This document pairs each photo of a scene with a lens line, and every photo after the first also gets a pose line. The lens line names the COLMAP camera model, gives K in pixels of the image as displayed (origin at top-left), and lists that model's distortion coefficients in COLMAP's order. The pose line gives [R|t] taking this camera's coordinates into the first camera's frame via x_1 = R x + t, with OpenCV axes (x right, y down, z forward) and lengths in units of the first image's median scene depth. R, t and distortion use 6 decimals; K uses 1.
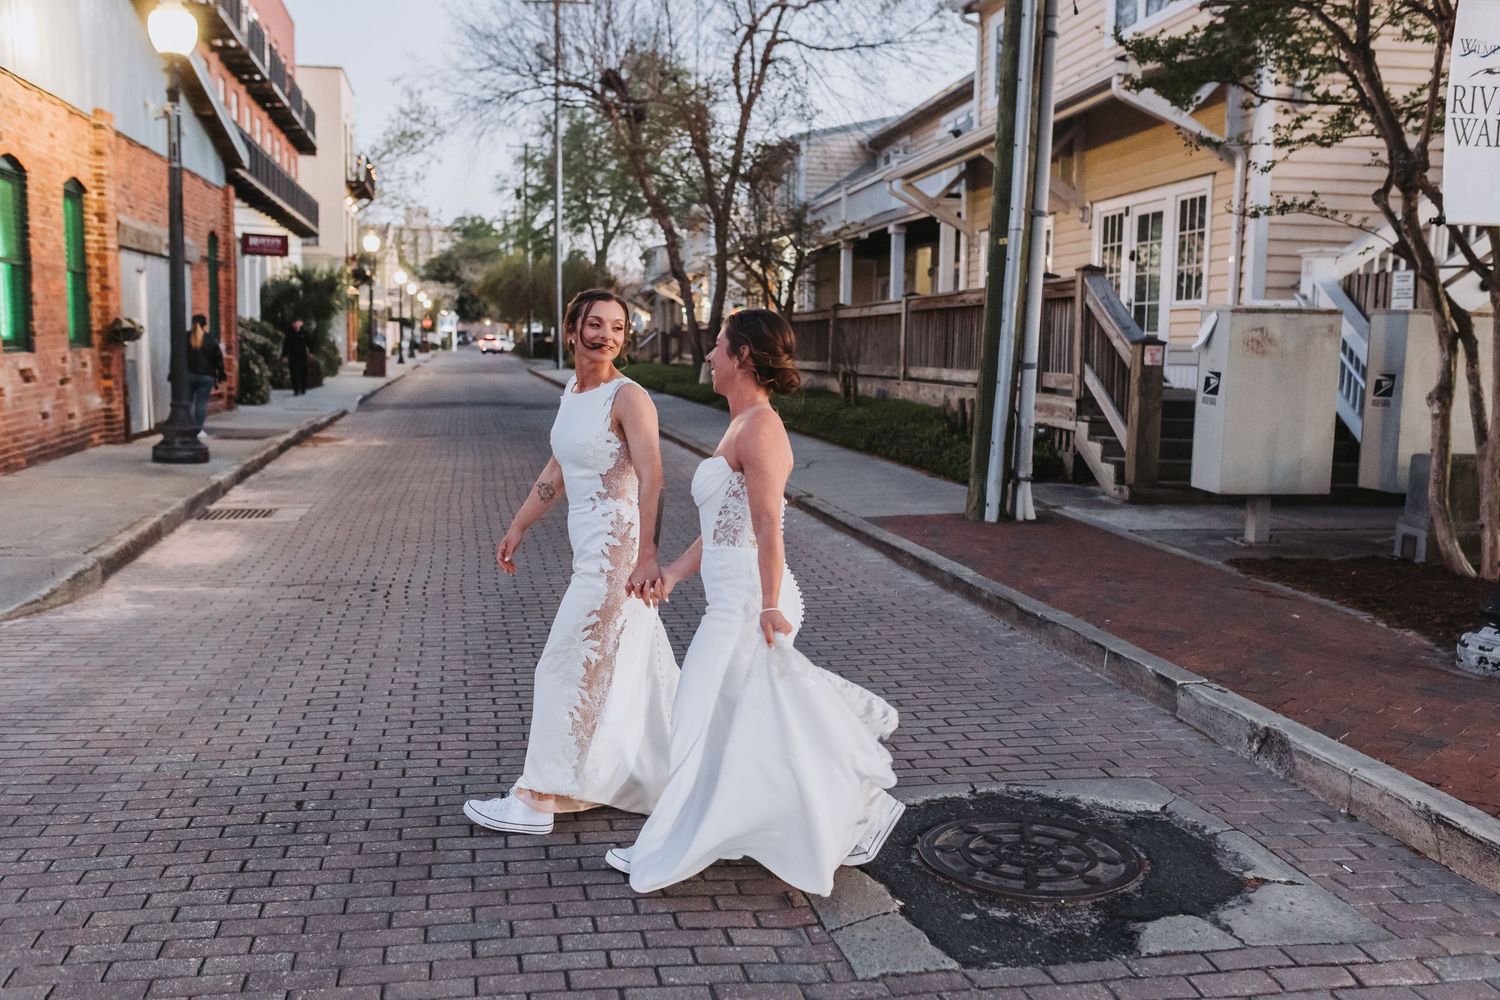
lens RADIAL K [[1399.9, 0, 750.0], [0, 1399.9, 500.0], [0, 0, 1]] dist [-0.015480, 0.002637]
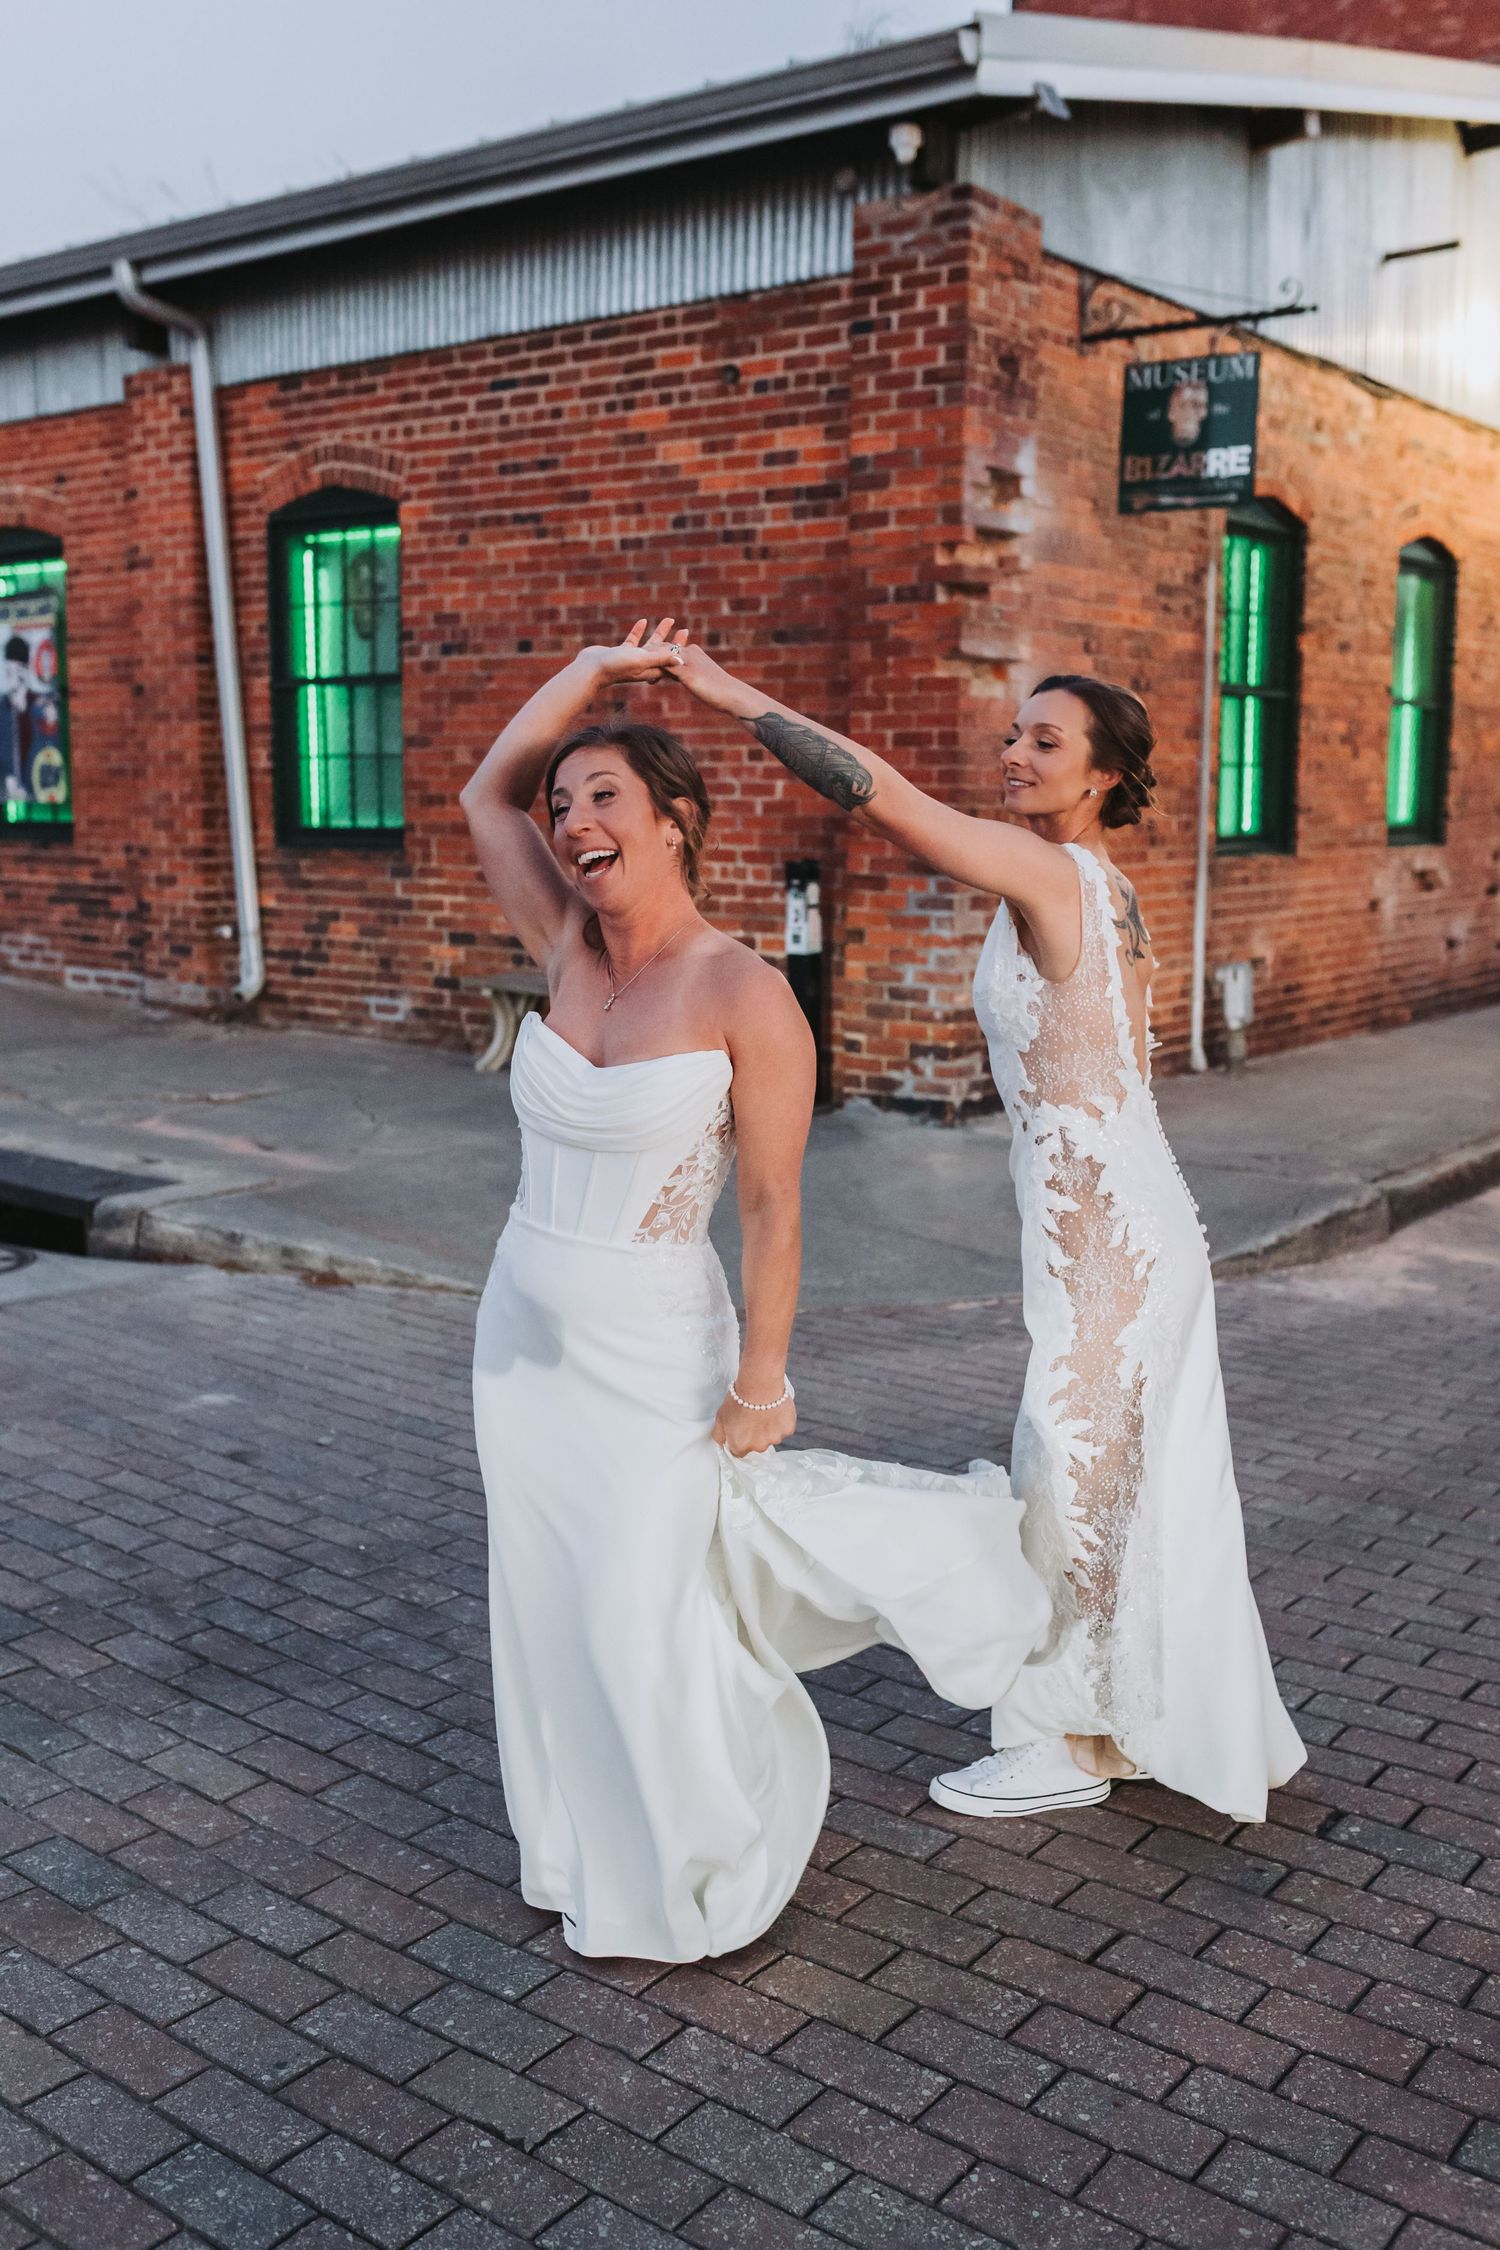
lens RADIAL K [[2099.8, 0, 750.0], [0, 2099.8, 1125.0], [0, 0, 1]] dist [-0.015480, 0.002637]
pose [[0.651281, 0.093682, -0.753032, 0.019796], [-0.071577, 0.995510, 0.061943, -0.015043], [0.755453, 0.013558, 0.655062, 0.134359]]
